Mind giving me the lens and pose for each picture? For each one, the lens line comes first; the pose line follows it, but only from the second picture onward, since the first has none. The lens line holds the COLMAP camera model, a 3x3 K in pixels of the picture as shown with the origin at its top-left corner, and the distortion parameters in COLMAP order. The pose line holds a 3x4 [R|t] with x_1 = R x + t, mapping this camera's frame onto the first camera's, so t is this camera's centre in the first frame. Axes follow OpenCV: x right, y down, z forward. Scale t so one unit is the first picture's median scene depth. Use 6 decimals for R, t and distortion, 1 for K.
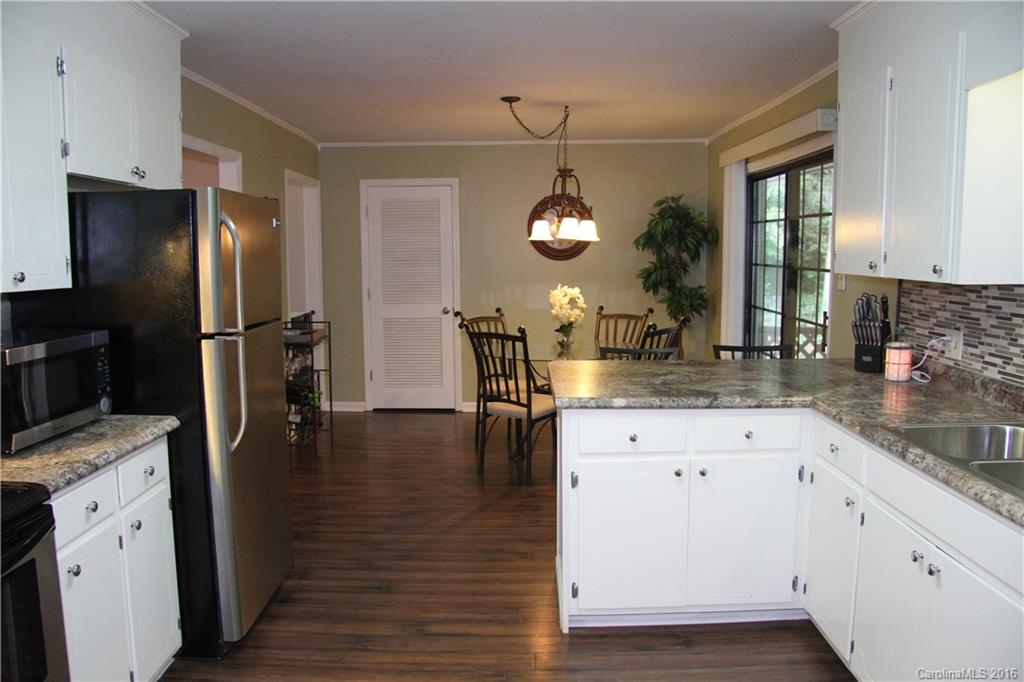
lens RADIAL K [[806.5, 0, 512.0], [0, 806.5, 341.0], [0, 0, 1]] dist [-0.098278, 0.007233]
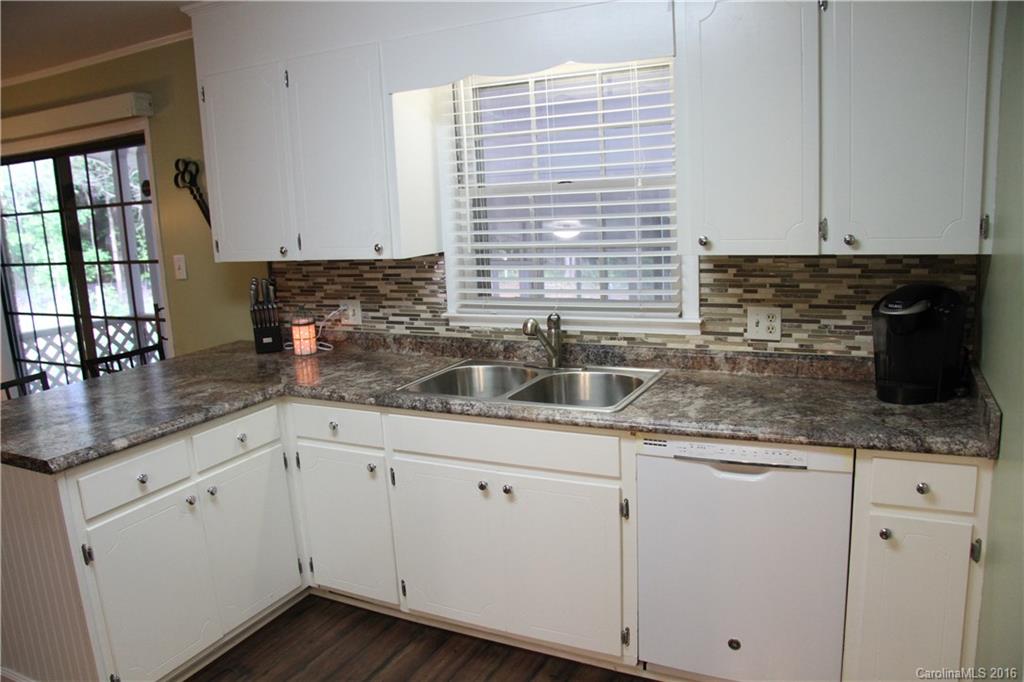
lens RADIAL K [[806.5, 0, 512.0], [0, 806.5, 341.0], [0, 0, 1]] dist [-0.098278, 0.007233]
pose [[0.456728, -0.181614, 0.870871, -0.356498], [0.152248, 0.980454, 0.124620, -0.064962], [-0.876482, 0.075671, 0.475451, 0.243018]]
